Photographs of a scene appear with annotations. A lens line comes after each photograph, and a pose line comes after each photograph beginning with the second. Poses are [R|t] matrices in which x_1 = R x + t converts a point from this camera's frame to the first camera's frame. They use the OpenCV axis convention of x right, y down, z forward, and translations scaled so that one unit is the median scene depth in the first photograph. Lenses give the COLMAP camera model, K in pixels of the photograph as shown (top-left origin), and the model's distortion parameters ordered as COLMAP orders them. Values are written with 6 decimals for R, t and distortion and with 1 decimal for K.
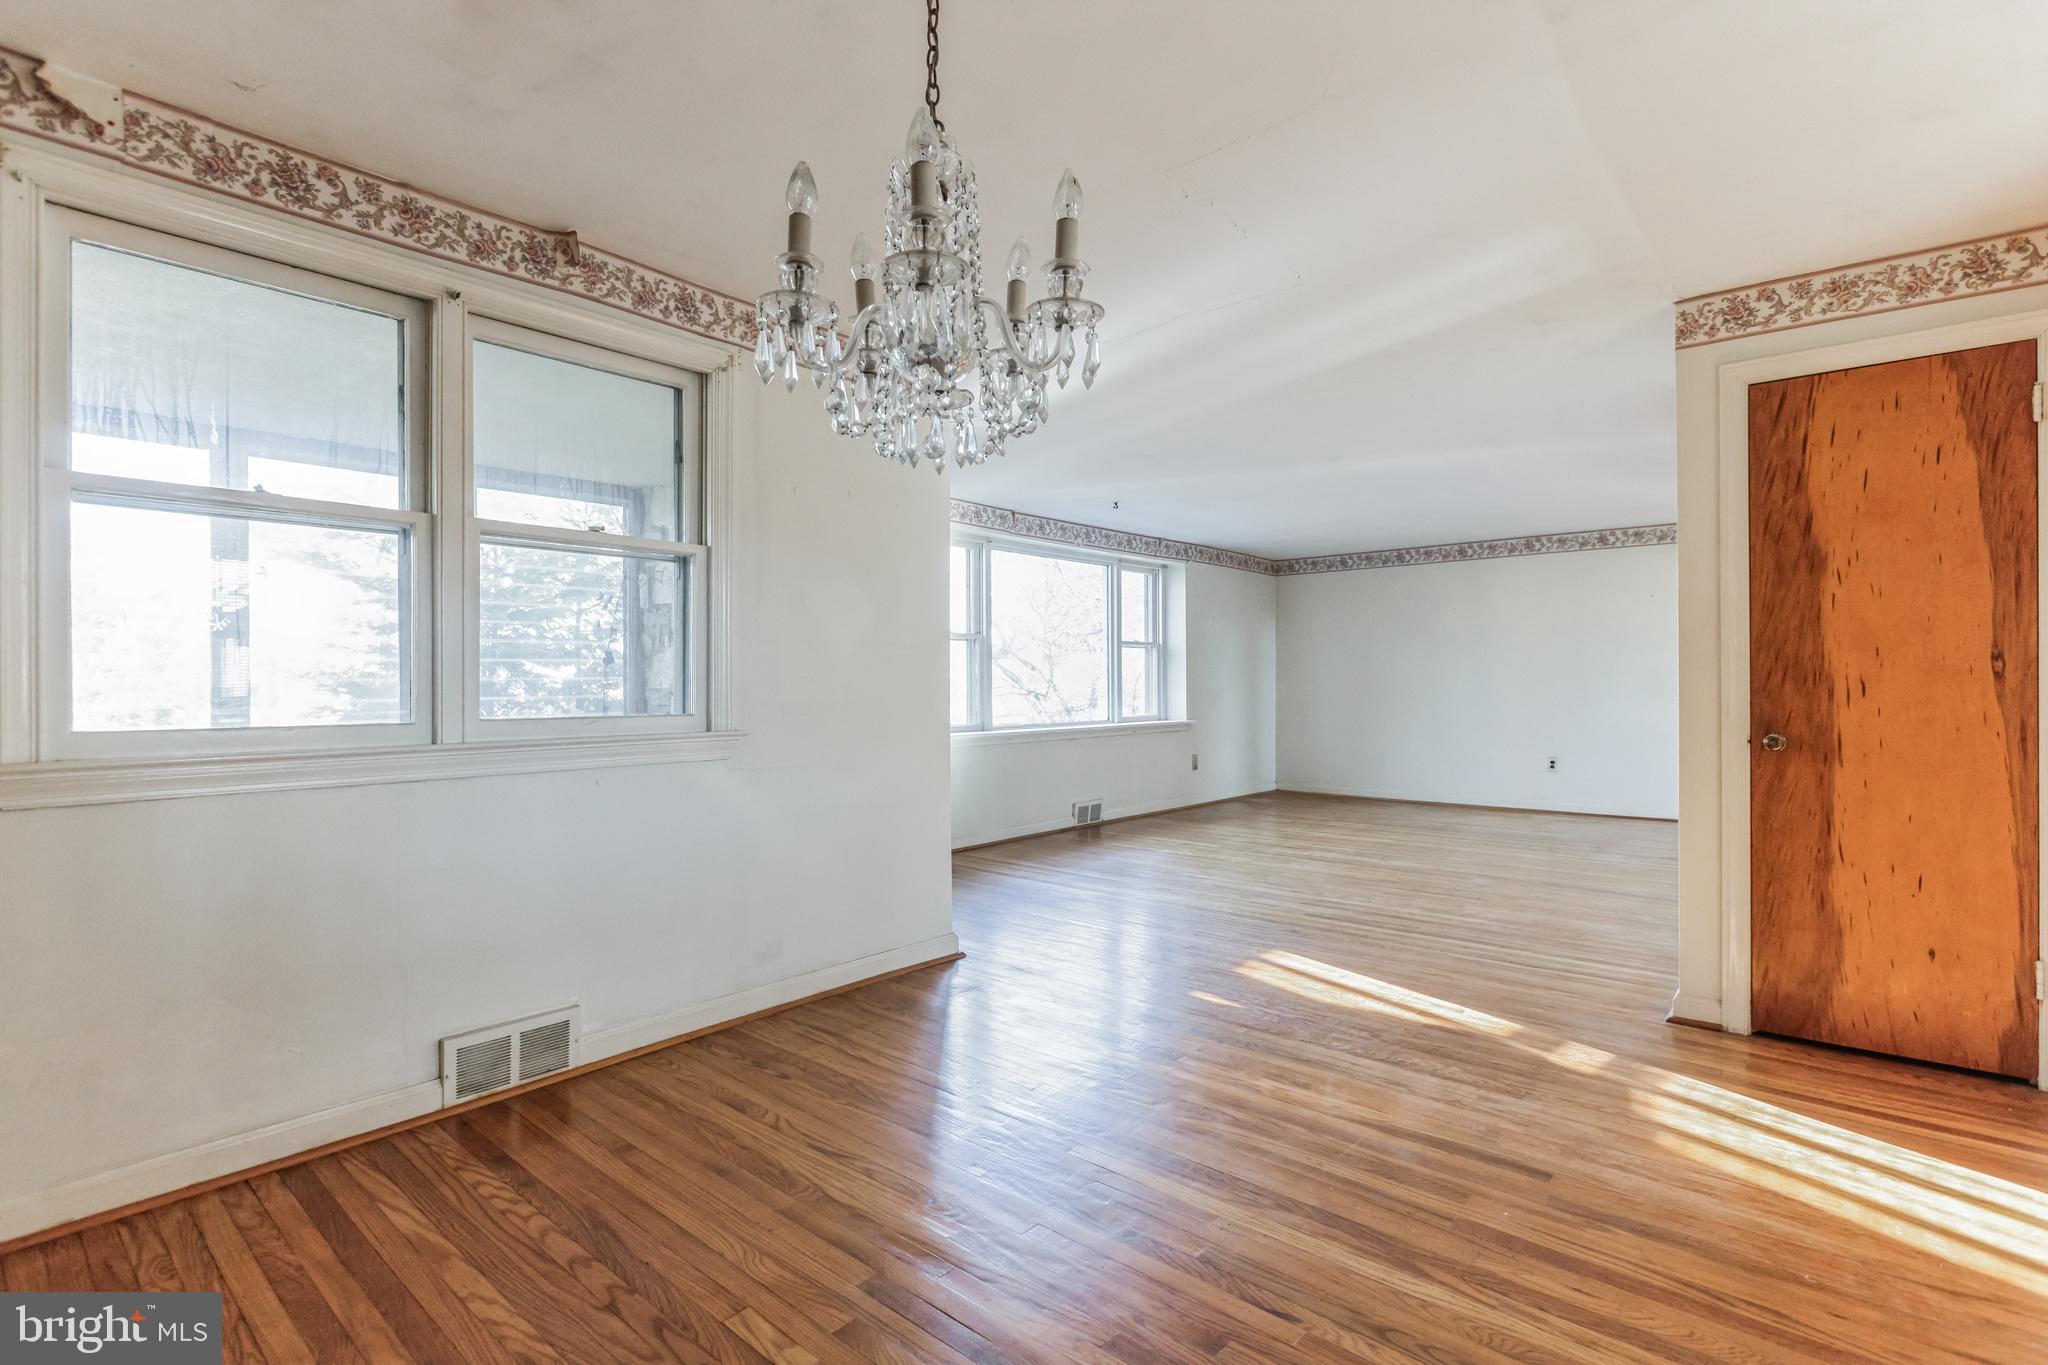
lens RADIAL K [[949.3, 0, 1026.9], [0, 949.3, 681.9], [0, 0, 1]] dist [-0.002218, -0.000170]
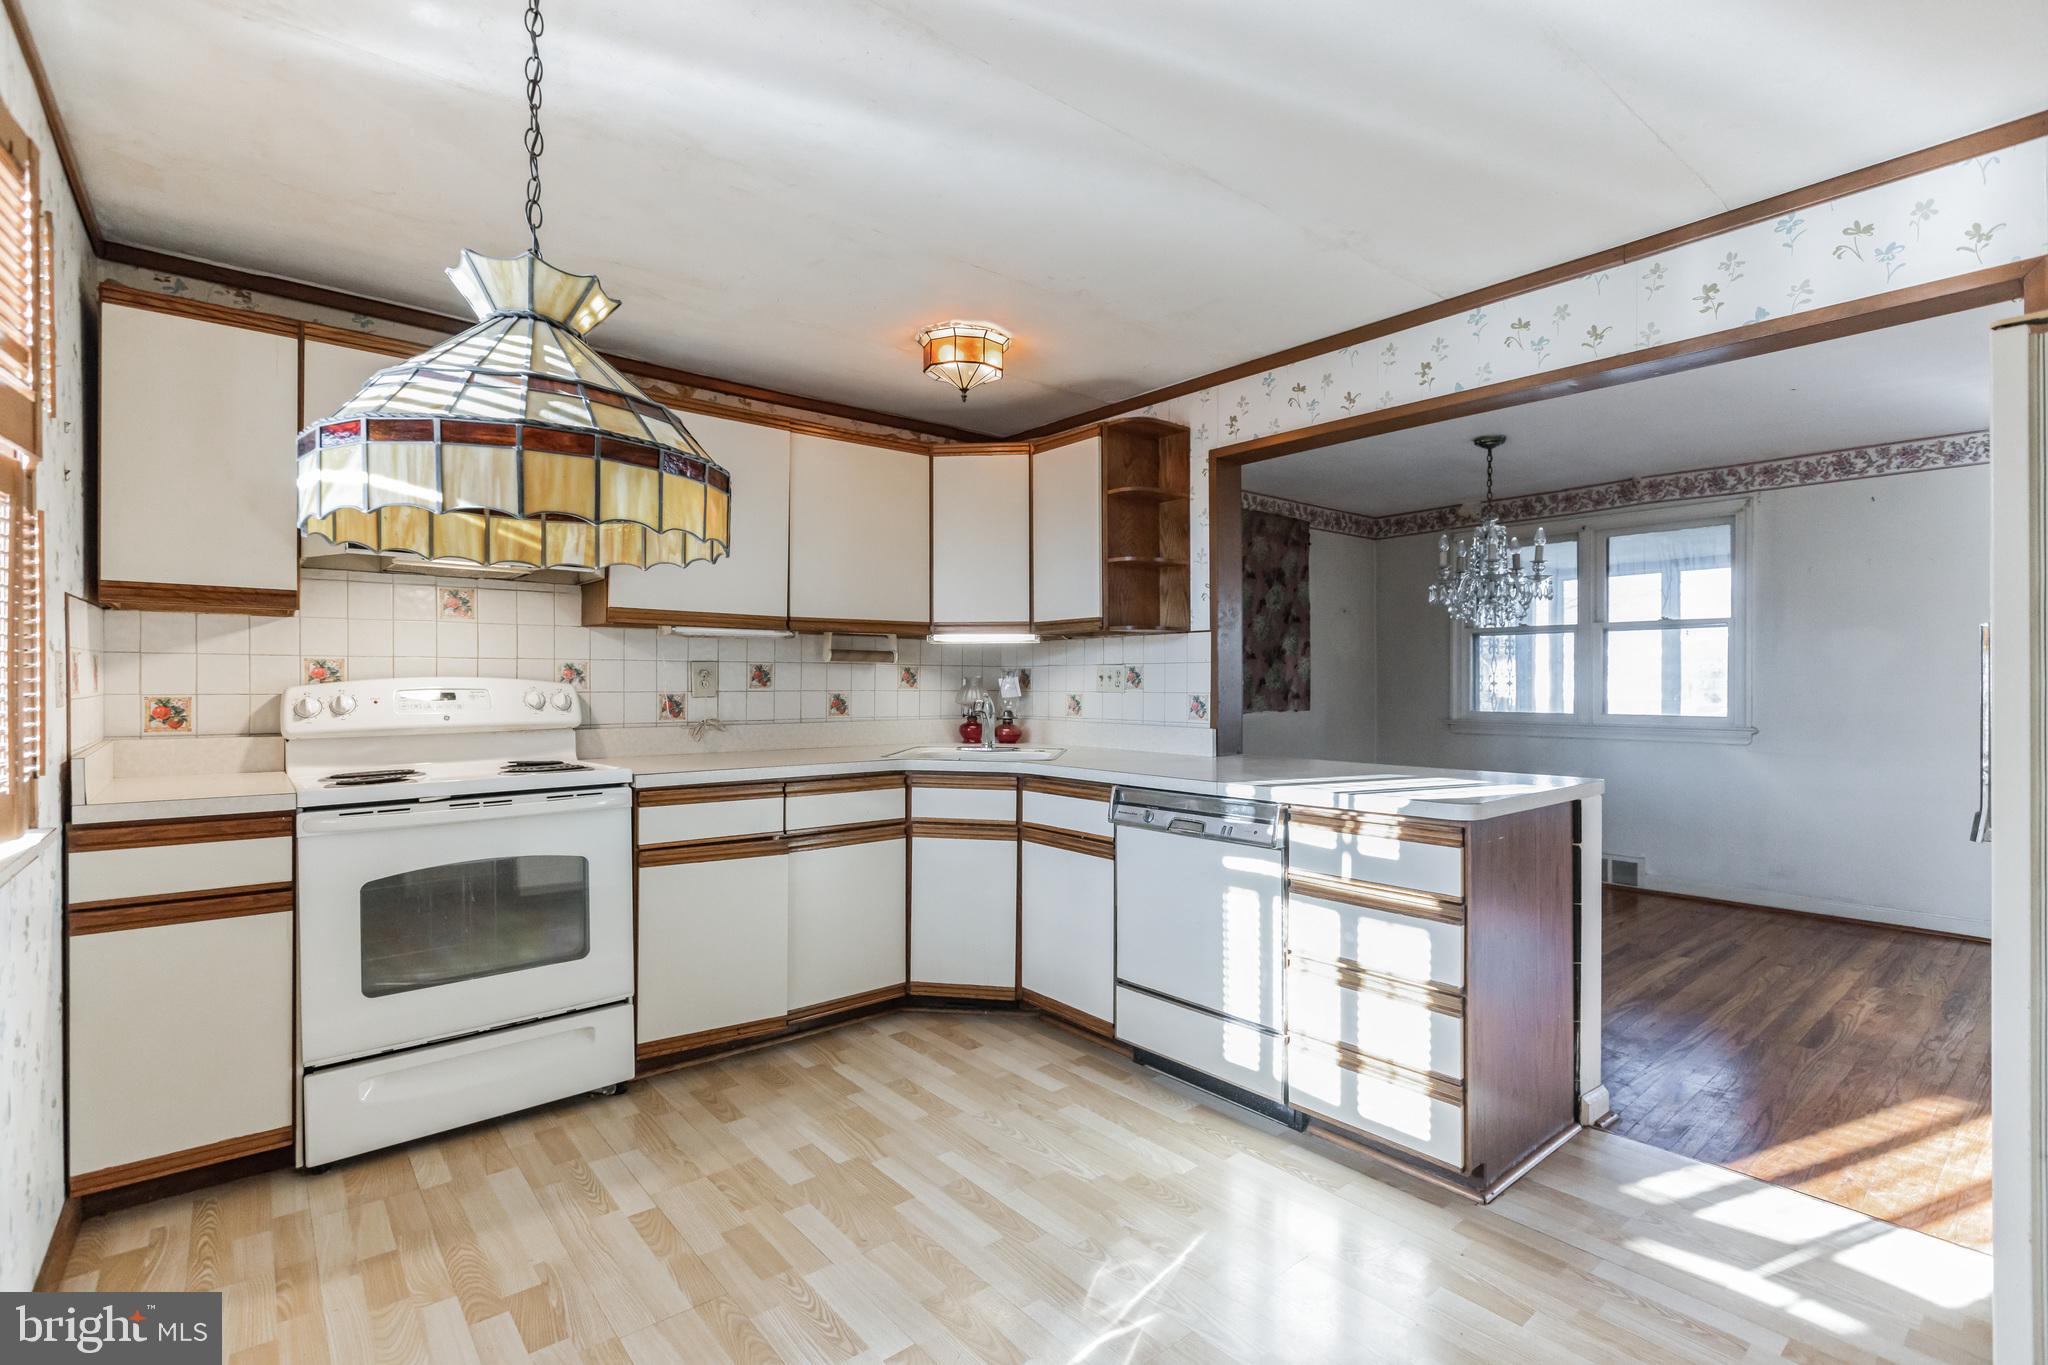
lens RADIAL K [[949.3, 0, 1033.0], [0, 949.3, 686.7], [0, 0, 1]] dist [-0.002218, -0.000170]
pose [[-0.158058, 0.001579, -0.987429, 1.960187], [-0.001946, 0.999996, 0.001911, -0.028205], [0.987428, 0.002224, -0.158055, 0.050204]]
